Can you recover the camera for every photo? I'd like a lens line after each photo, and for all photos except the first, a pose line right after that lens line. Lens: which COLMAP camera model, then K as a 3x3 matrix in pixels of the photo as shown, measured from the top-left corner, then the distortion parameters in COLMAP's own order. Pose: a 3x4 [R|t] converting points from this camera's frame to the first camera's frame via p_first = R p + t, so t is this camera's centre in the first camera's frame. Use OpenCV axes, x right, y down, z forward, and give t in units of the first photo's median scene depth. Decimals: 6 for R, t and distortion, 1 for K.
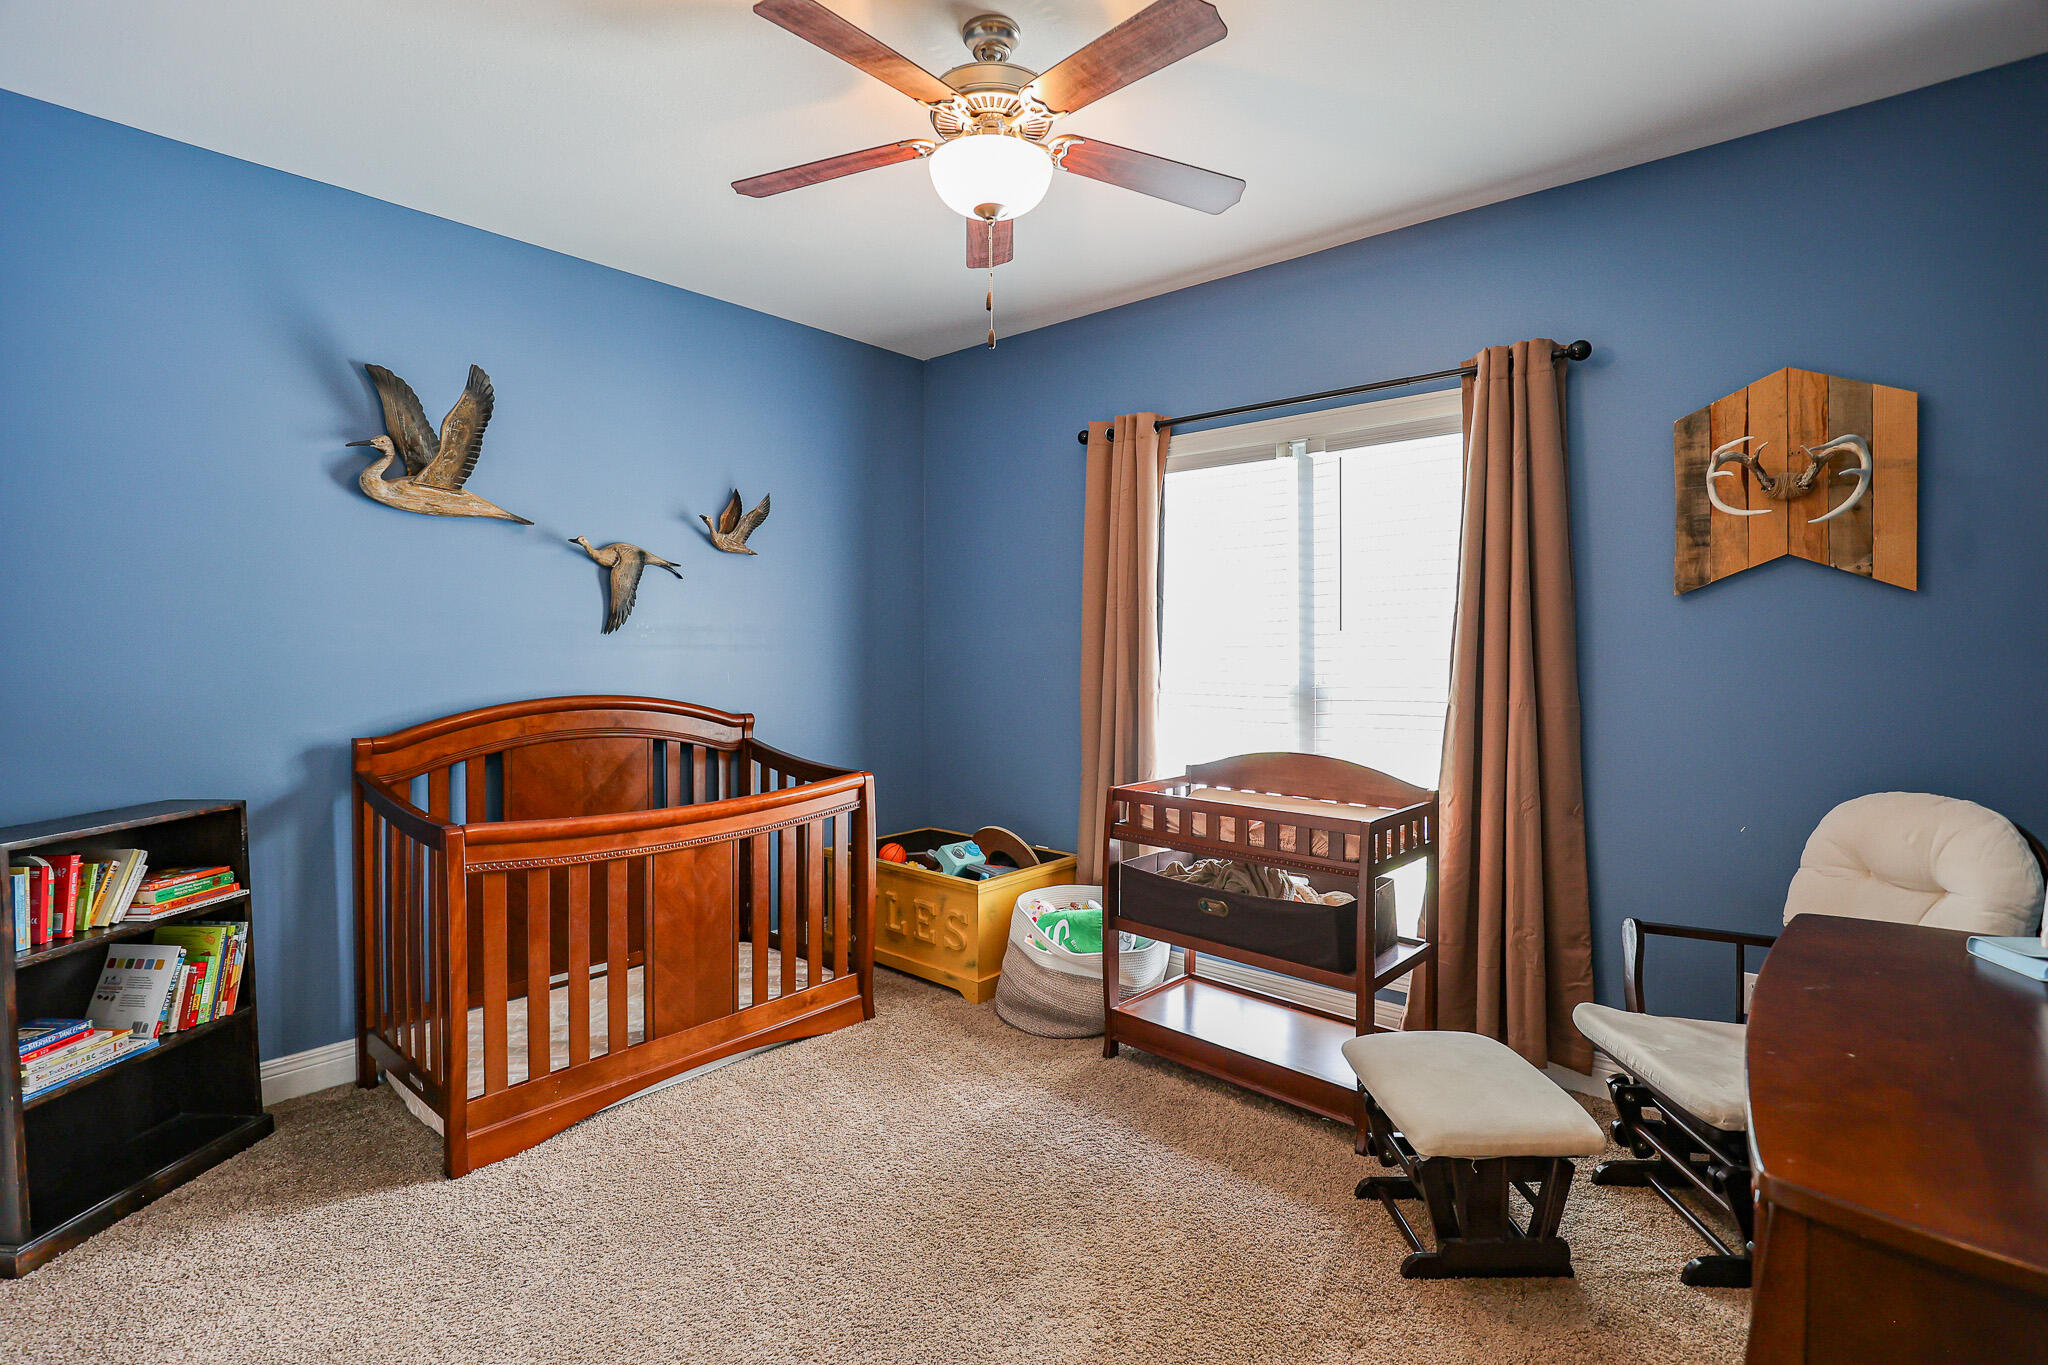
lens RADIAL K [[974.0, 0, 1025.9], [0, 974.0, 672.7], [0, 0, 1]] dist [-0.011134, -0.000164]
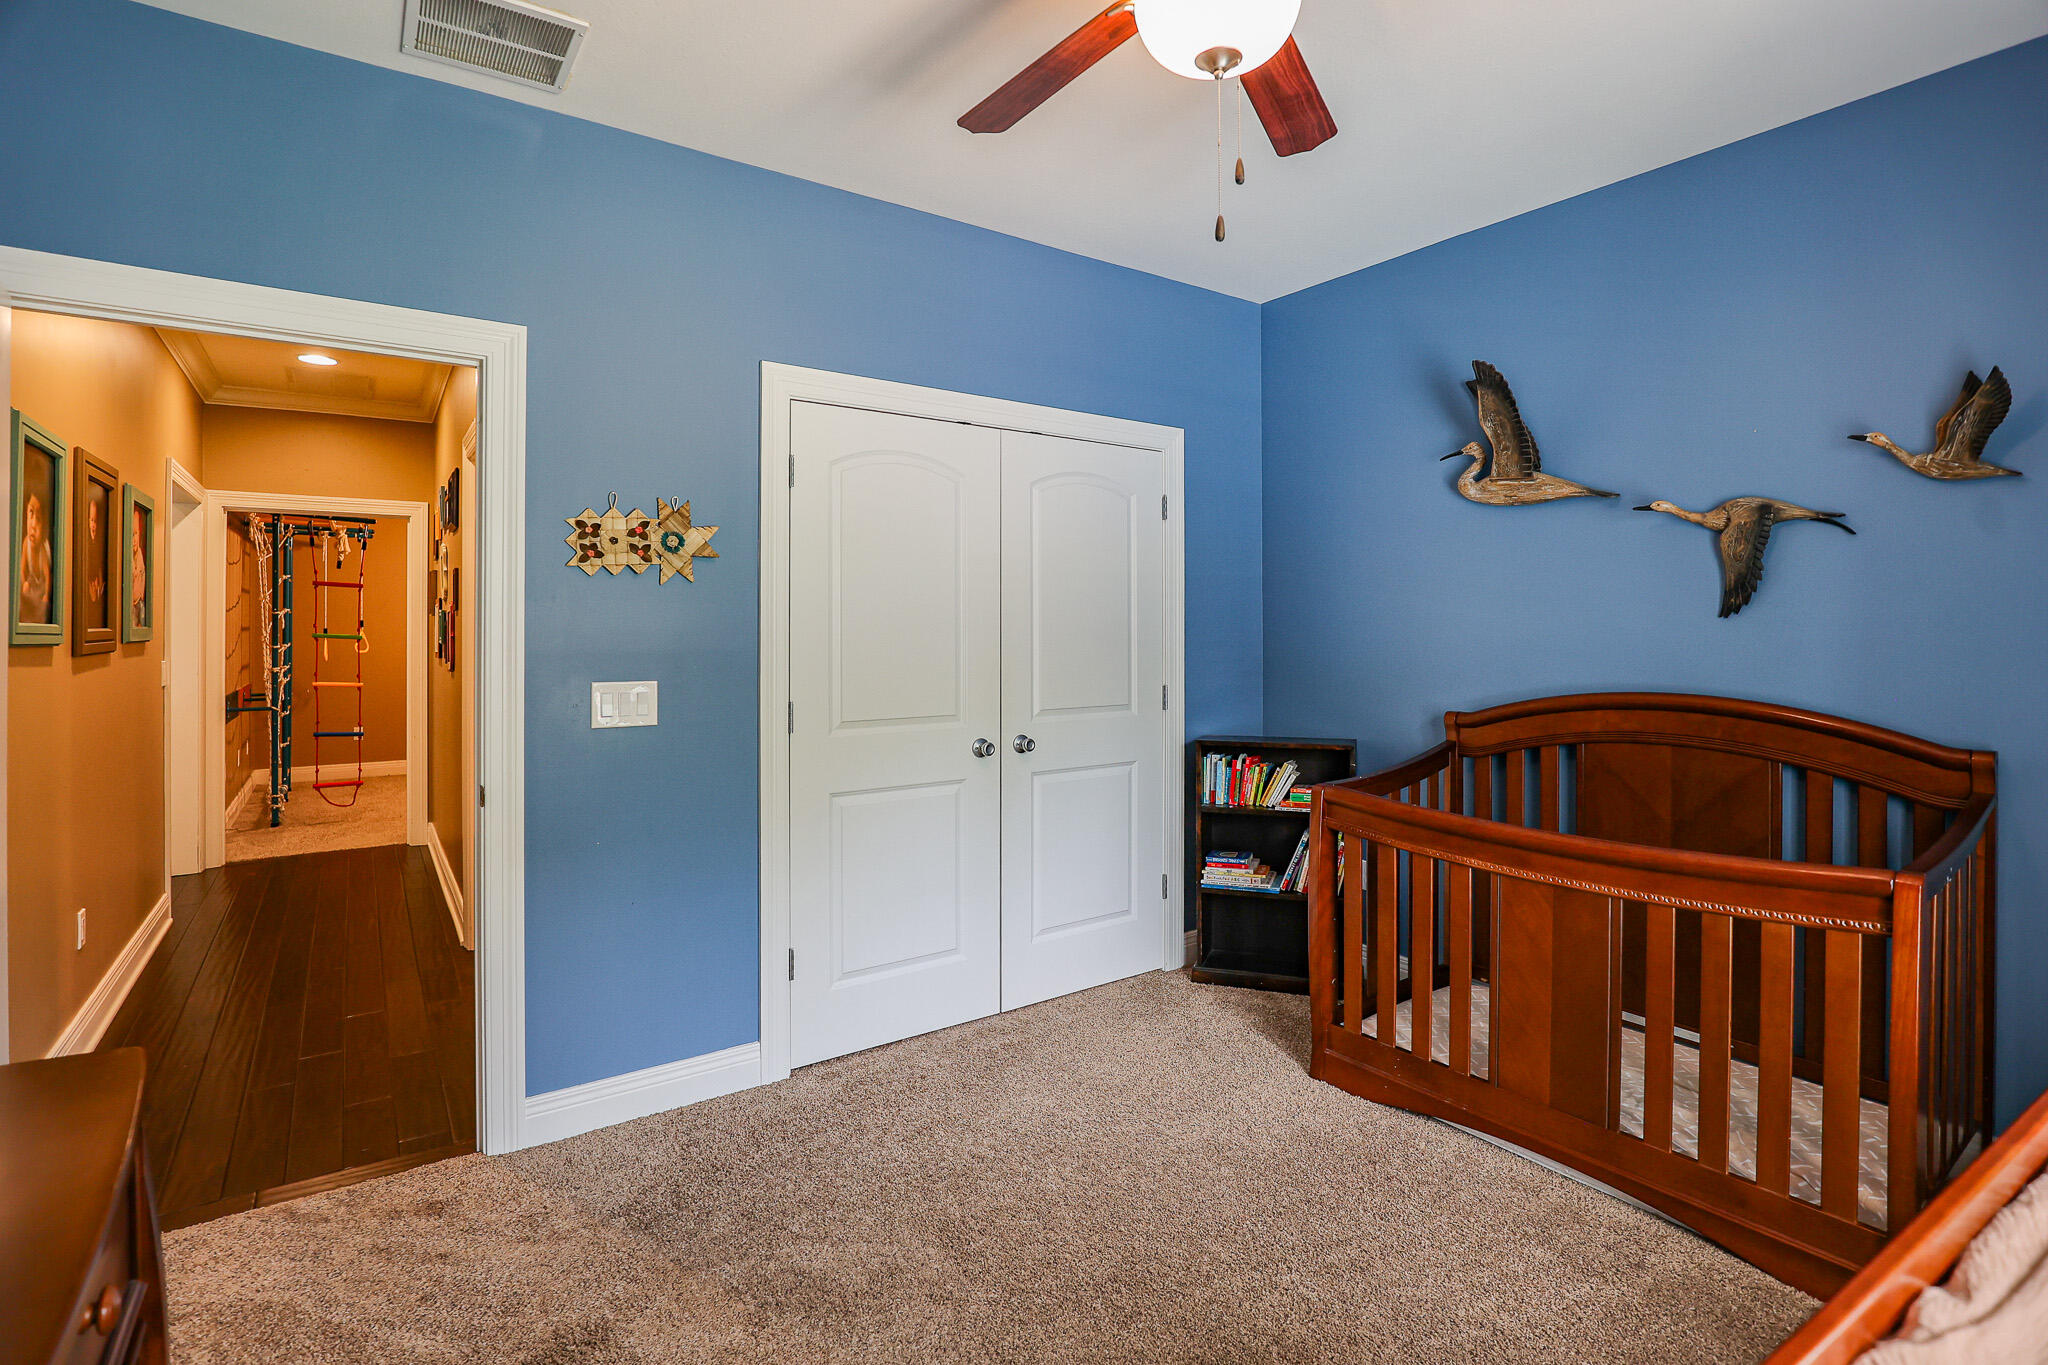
lens RADIAL K [[956.5, 0, 1028.8], [0, 956.5, 641.4], [0, 0, 1]] dist [-0.001683, -0.000049]
pose [[-0.202837, 0.010309, -0.979158, 0.511736], [-0.036809, 0.999158, 0.018145, -0.016480], [0.978521, 0.039722, -0.202286, 0.717275]]
